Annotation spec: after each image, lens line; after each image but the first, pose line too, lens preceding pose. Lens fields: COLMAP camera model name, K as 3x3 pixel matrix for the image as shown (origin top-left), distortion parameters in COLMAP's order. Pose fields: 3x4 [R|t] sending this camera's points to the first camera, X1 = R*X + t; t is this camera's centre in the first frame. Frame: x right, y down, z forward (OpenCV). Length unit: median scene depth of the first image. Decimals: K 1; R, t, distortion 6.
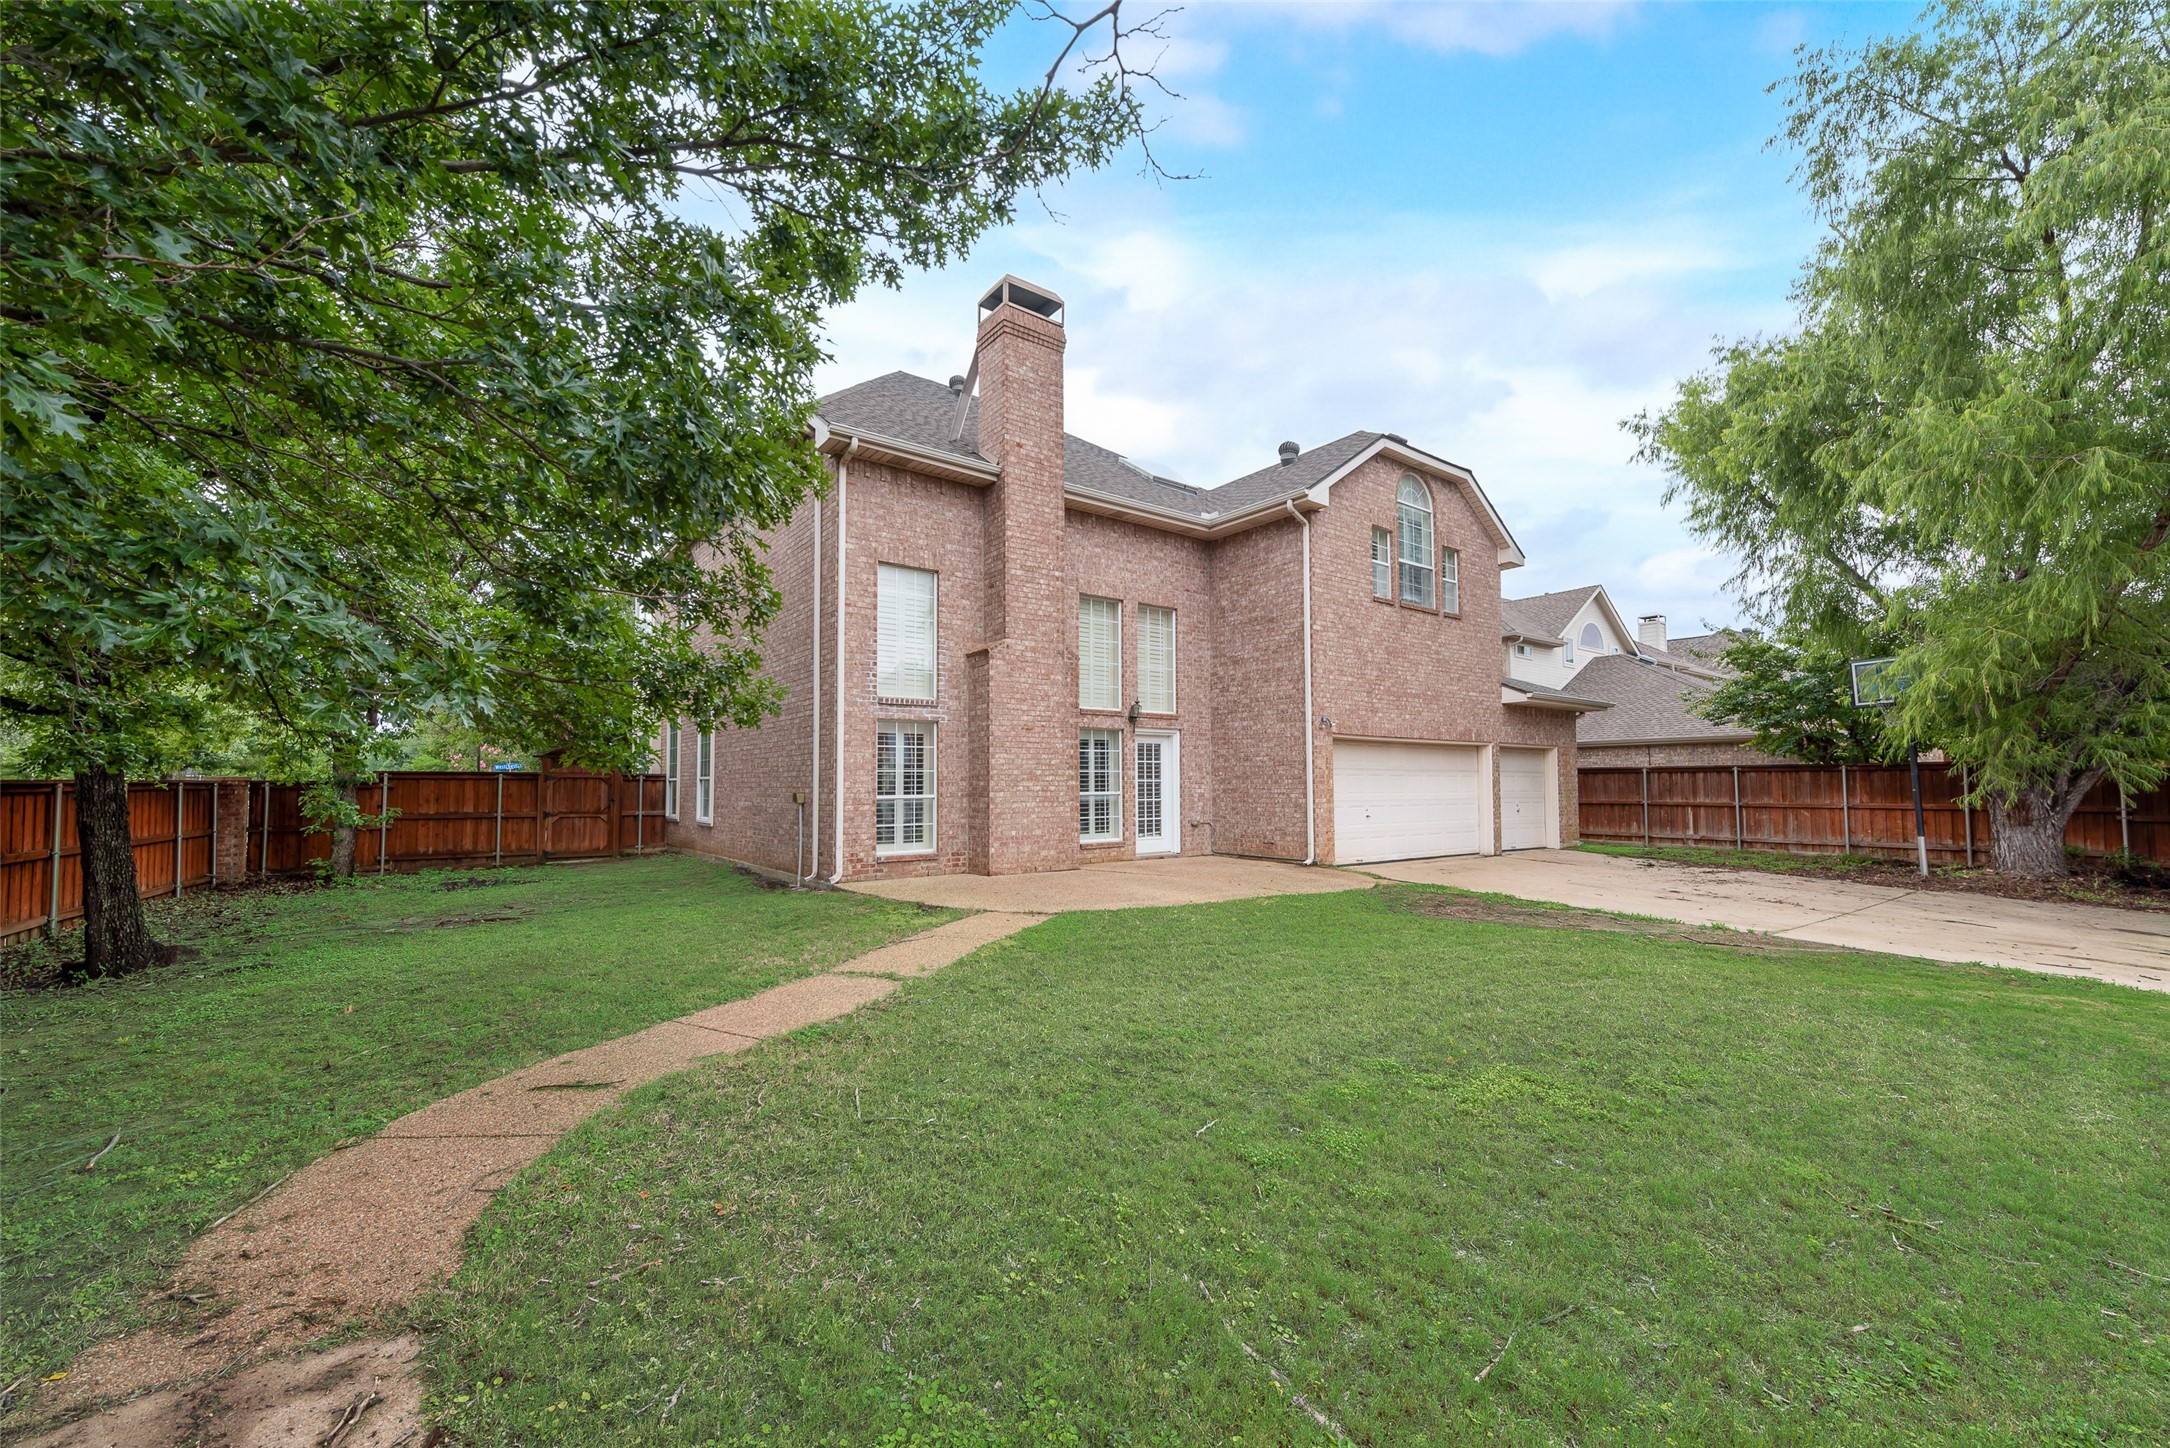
lens RADIAL K [[852.6, 0, 1086.3], [0, 852.6, 734.7], [0, 0, 1]] dist [0.001262, -0.000003]
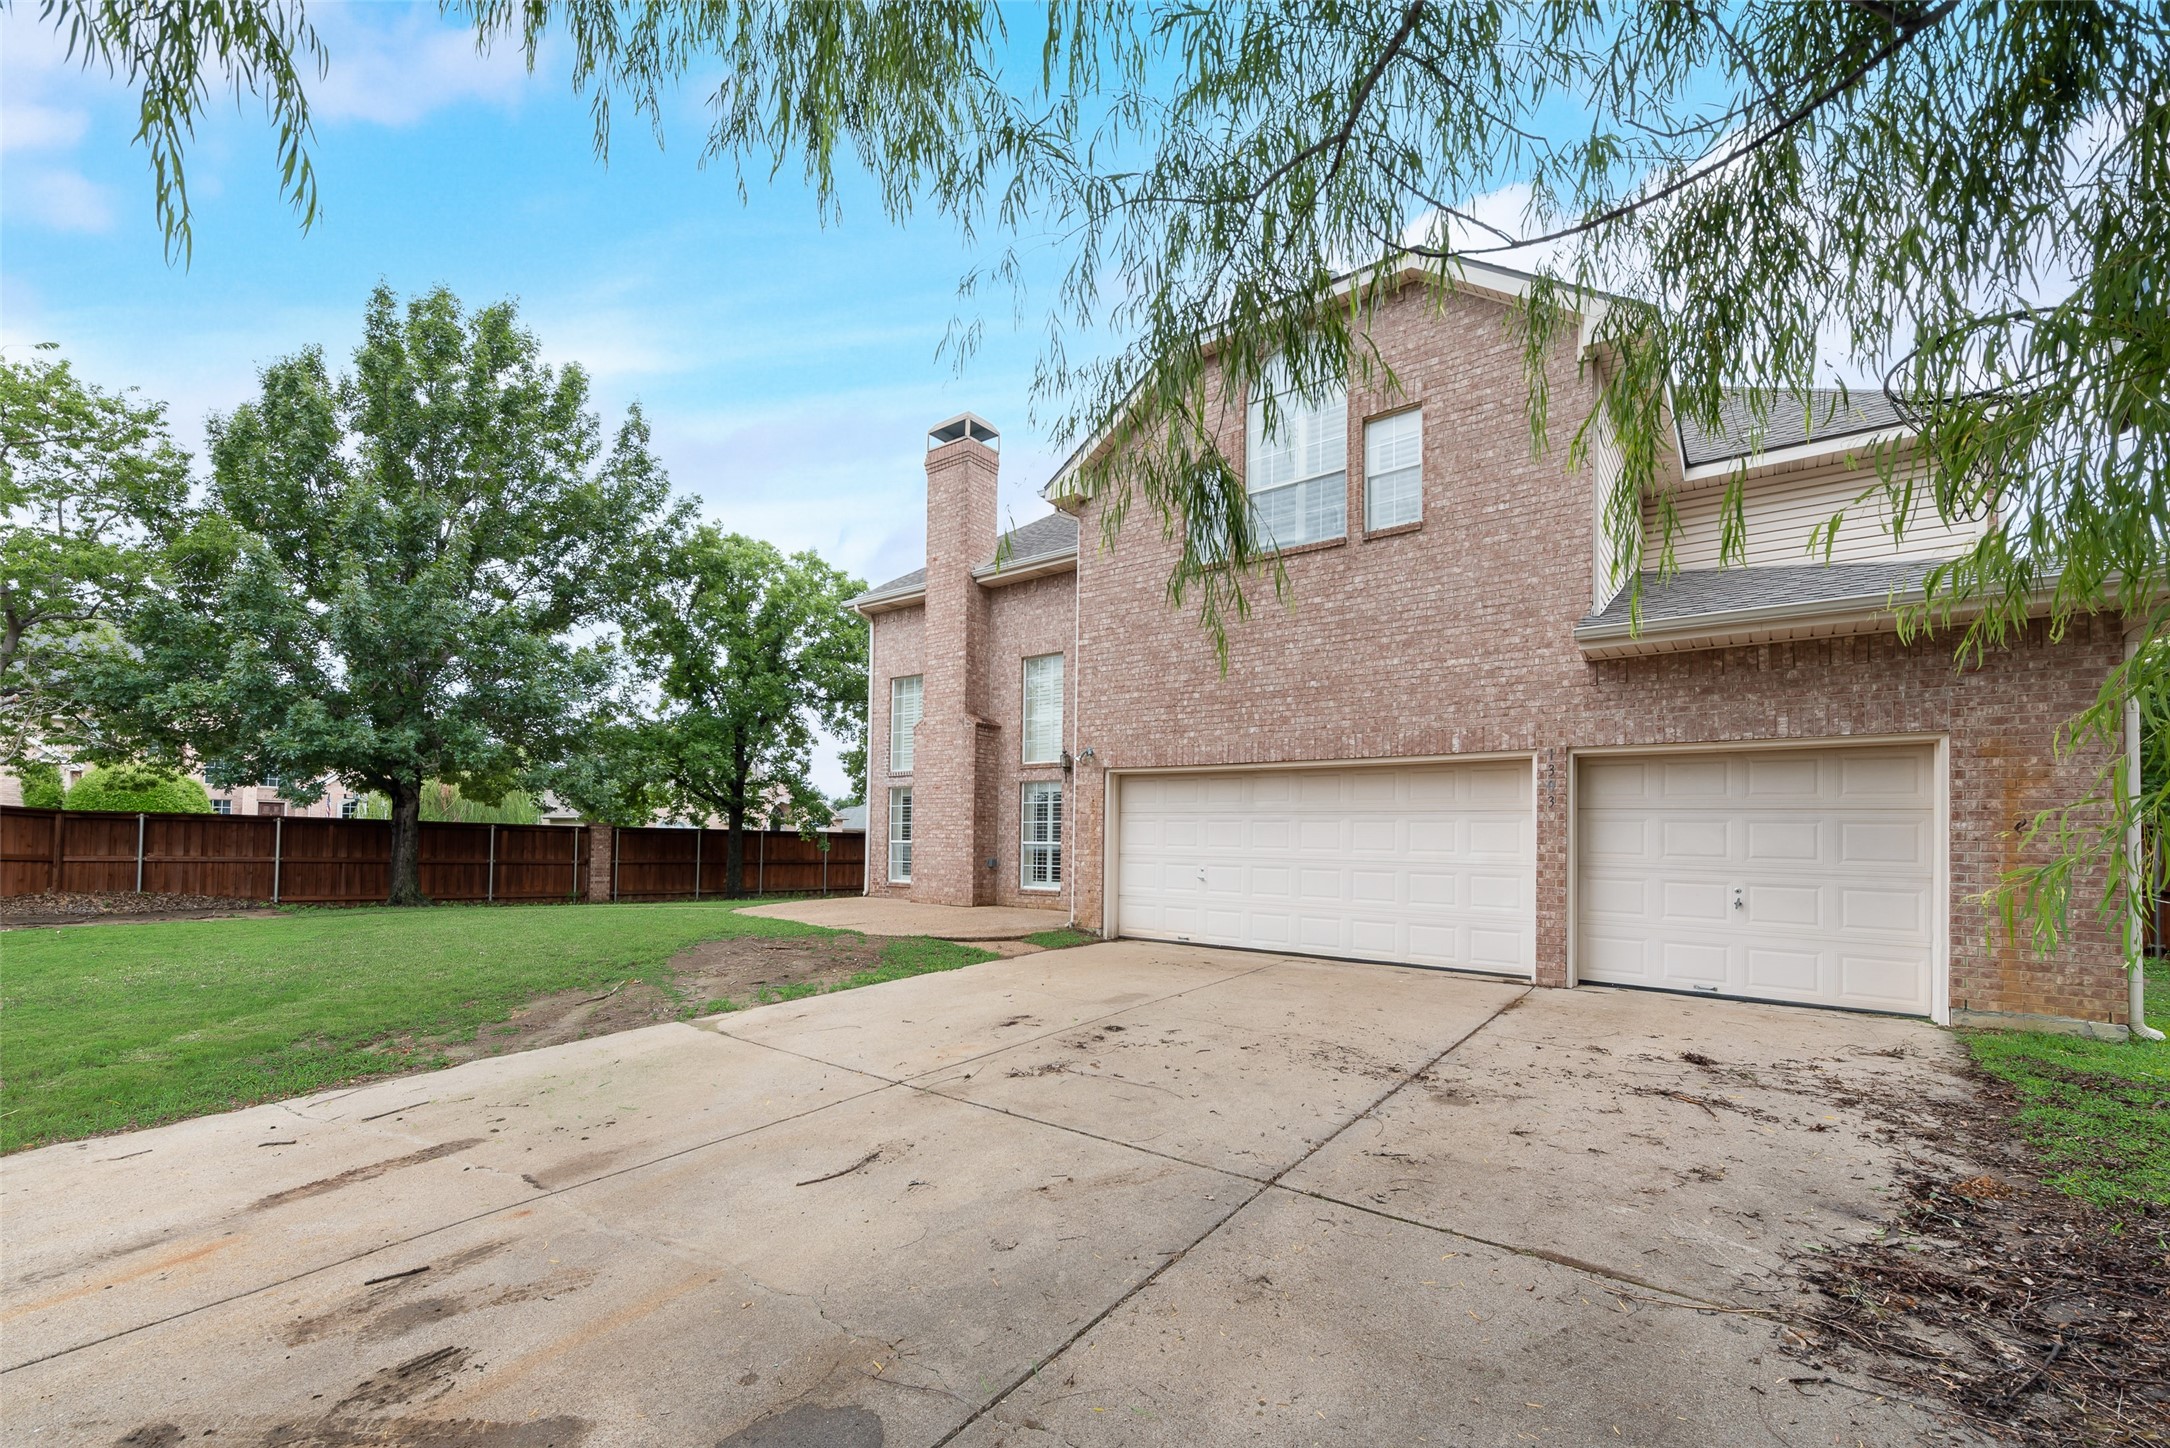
lens RADIAL K [[852.6, 0, 1082.5], [0, 852.6, 733.9], [0, 0, 1]] dist [0.001262, -0.000003]
pose [[0.270755, -0.116902, -0.955524, 0.919796], [0.033434, 0.993142, -0.112031, 0.048245], [0.962067, -0.001614, 0.272807, 0.670306]]
